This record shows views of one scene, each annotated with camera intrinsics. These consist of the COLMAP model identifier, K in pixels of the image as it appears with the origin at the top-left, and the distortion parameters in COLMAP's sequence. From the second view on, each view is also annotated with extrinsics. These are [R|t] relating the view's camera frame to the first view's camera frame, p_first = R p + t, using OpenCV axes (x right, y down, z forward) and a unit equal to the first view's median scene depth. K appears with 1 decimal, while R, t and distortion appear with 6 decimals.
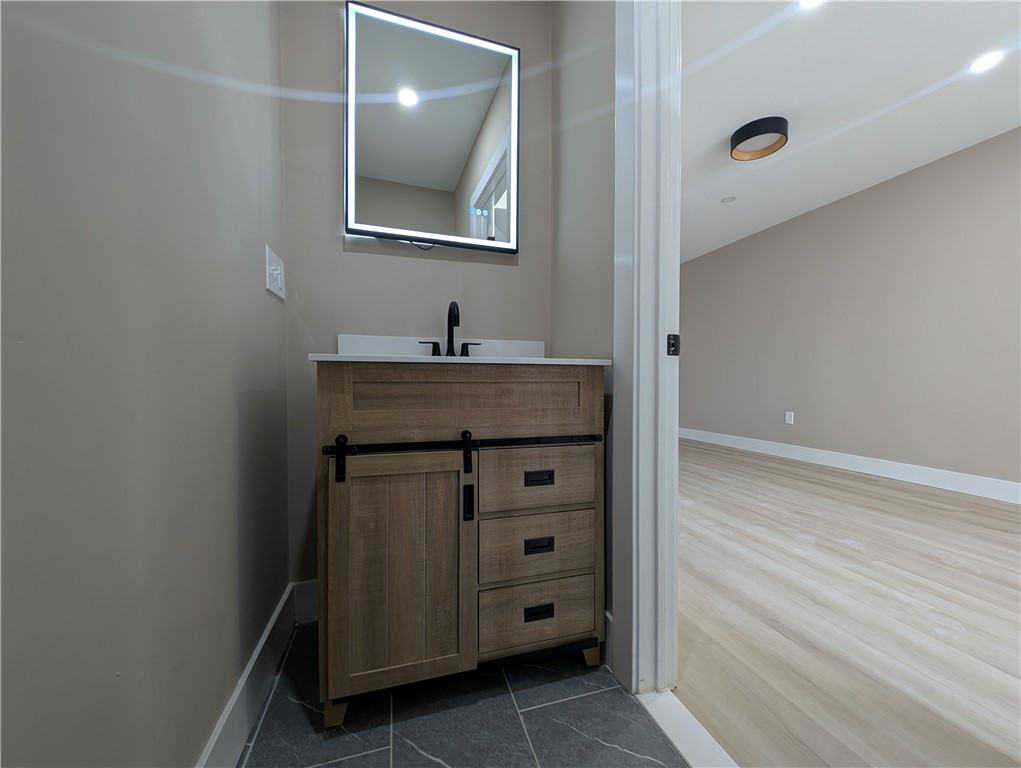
lens RADIAL K [[384.1, 0, 510.5], [0, 384.1, 384.0], [0, 0, 1]] dist [0.013970, -0.000005]
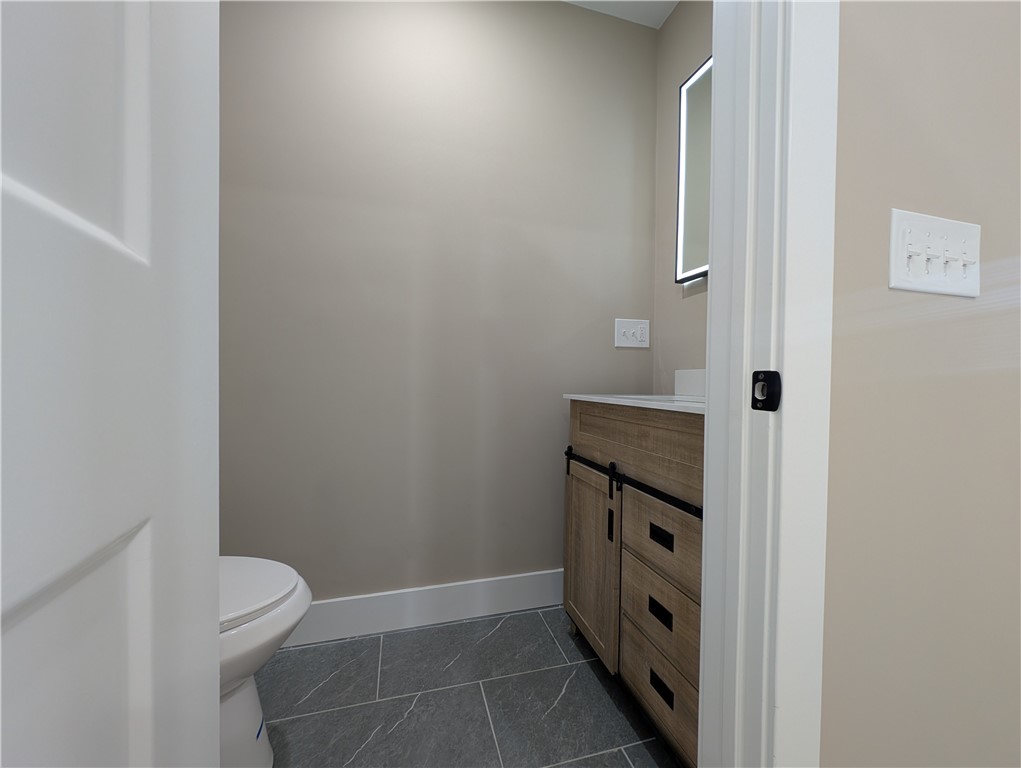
lens RADIAL K [[384.1, 0, 510.5], [0, 384.1, 384.0], [0, 0, 1]] dist [0.013970, -0.000005]
pose [[-0.018786, 0.005769, -0.999807, 0.986686], [-0.020007, 0.999781, 0.006144, -0.108639], [0.999623, 0.020118, -0.018667, 0.669627]]
